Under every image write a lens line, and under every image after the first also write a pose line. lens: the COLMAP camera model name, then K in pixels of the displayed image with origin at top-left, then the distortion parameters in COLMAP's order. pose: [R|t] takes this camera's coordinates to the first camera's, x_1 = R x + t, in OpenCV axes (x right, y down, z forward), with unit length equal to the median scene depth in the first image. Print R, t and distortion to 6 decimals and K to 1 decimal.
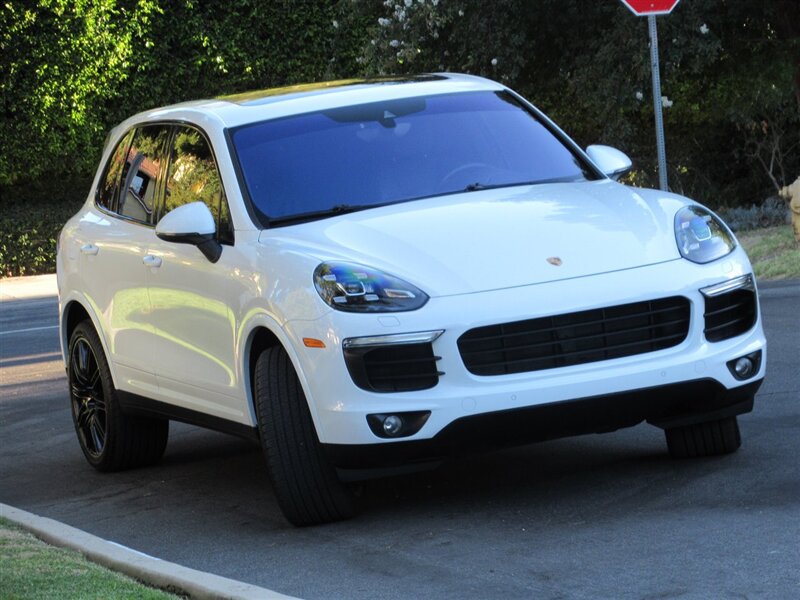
lens RADIAL K [[623.9, 0, 396.6], [0, 623.9, 295.5], [0, 0, 1]] dist [-0.011431, 0.037785]
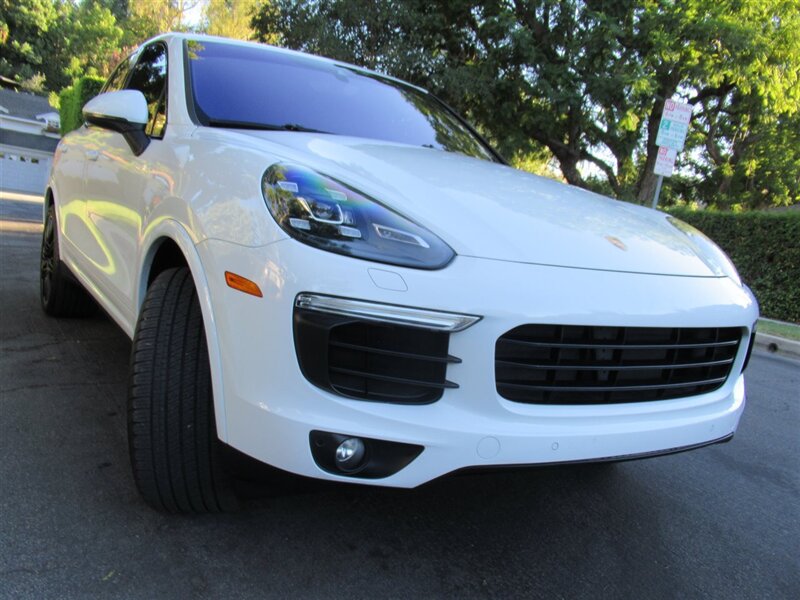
lens RADIAL K [[623.4, 0, 400.0], [0, 623.4, 300.0], [0, 0, 1]] dist [0.032796, -0.032722]
pose [[0.965794, 0.217787, 0.140748, -0.065640], [-0.228936, 0.971036, 0.068396, 0.015185], [-0.121775, -0.098279, 0.987680, 0.374618]]
